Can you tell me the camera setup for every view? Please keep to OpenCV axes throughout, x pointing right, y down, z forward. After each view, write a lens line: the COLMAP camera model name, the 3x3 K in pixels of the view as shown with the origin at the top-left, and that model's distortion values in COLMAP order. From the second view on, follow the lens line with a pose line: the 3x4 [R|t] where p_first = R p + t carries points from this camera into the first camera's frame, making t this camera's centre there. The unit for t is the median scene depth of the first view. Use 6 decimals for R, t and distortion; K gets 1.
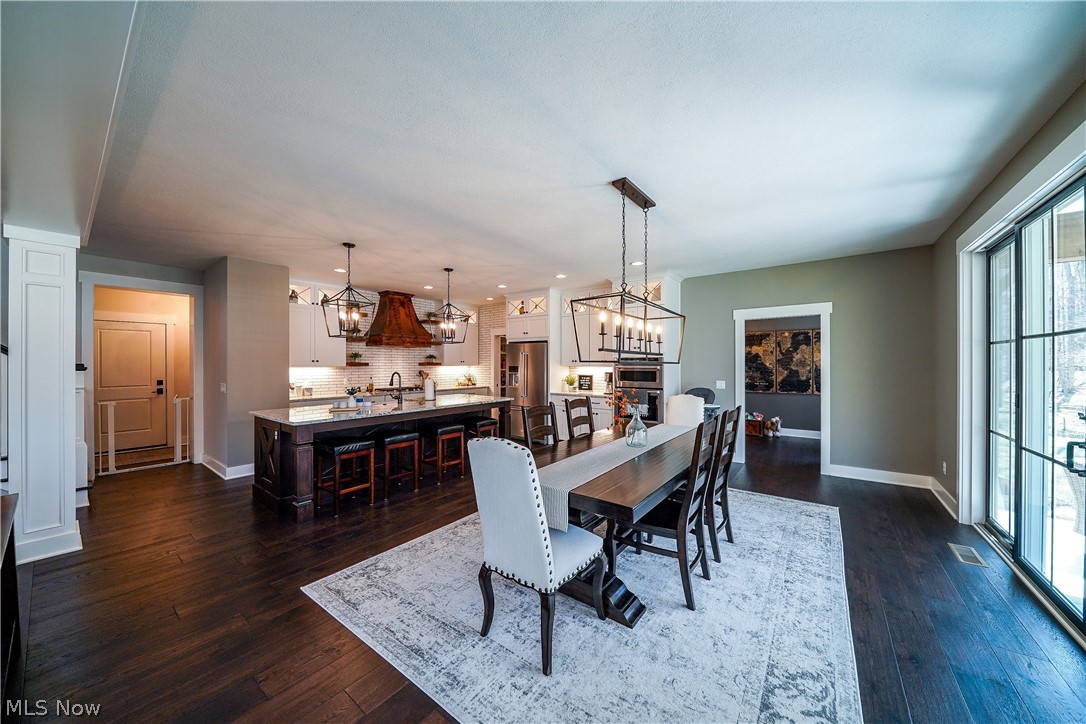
lens RADIAL K [[372.0, 0, 546.4], [0, 372.0, 363.1], [0, 0, 1]] dist [-0.005316, -0.000254]
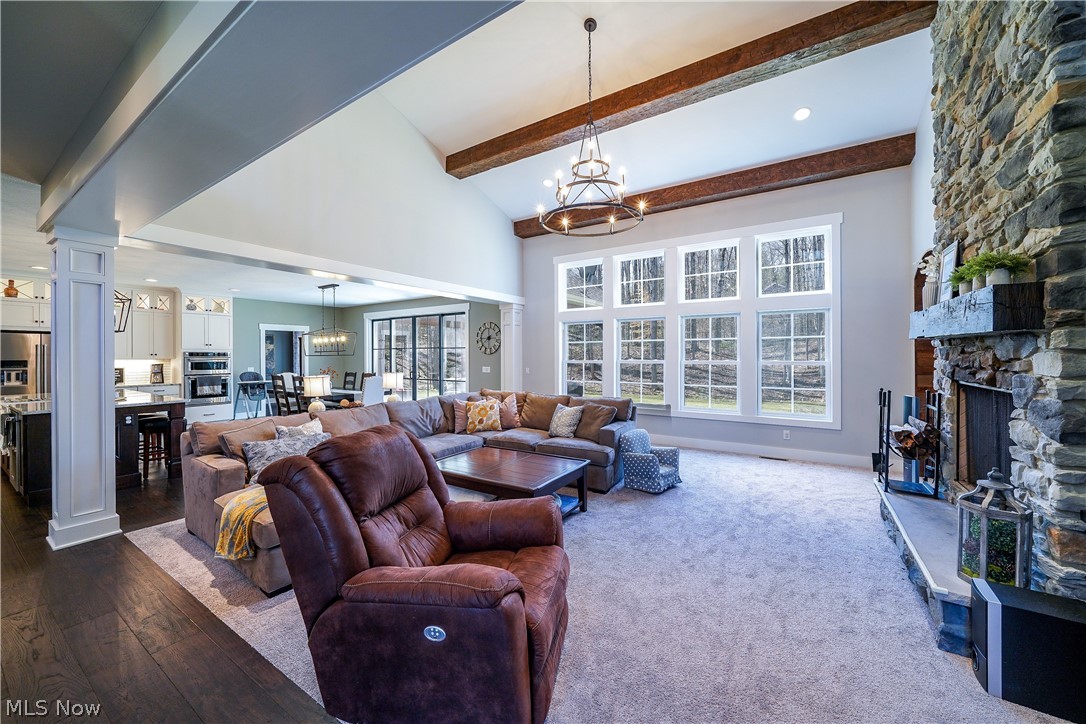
lens RADIAL K [[403.2, 0, 545.6], [0, 403.2, 356.9], [0, 0, 1]] dist [0.001102, 0.000015]
pose [[-0.068356, -0.007970, 0.997629, -1.117707], [-0.000733, 0.999968, 0.007939, -0.008629], [-0.997661, -0.000189, -0.068360, -0.107502]]
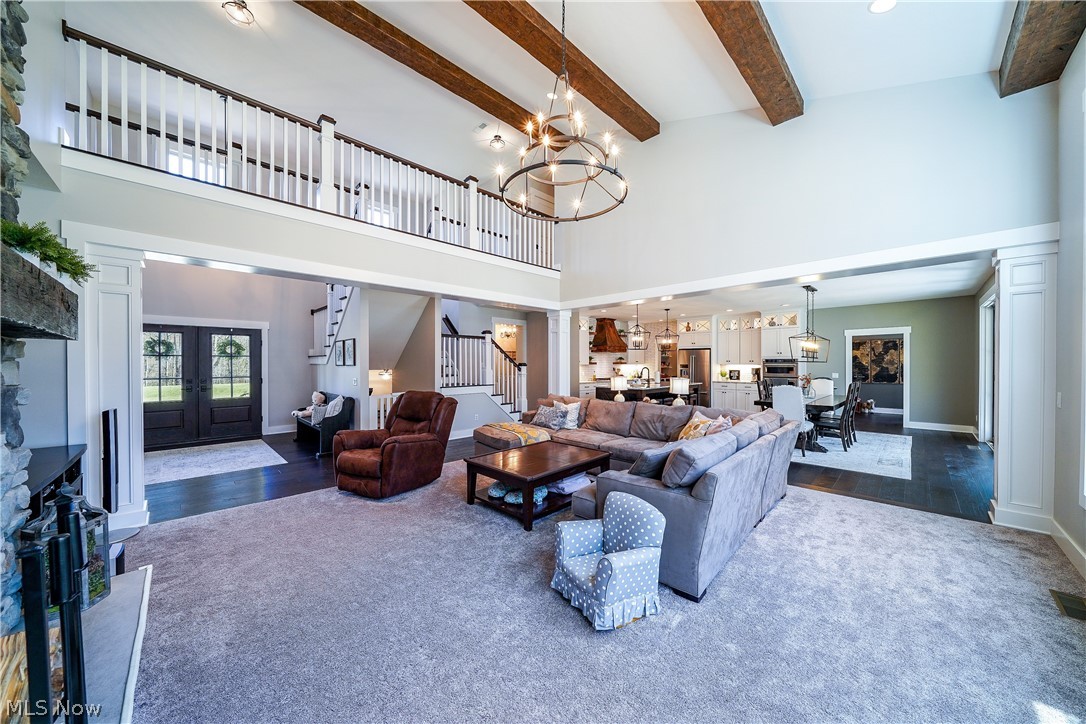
lens RADIAL K [[372.0, 0, 546.8], [0, 372.0, 365.2], [0, 0, 1]] dist [-0.005316, -0.000254]
pose [[0.989547, -0.000194, -0.144210, -0.462299], [0.001049, 0.999982, 0.005849, 0.002191], [0.144207, -0.005939, 0.989530, -0.667419]]
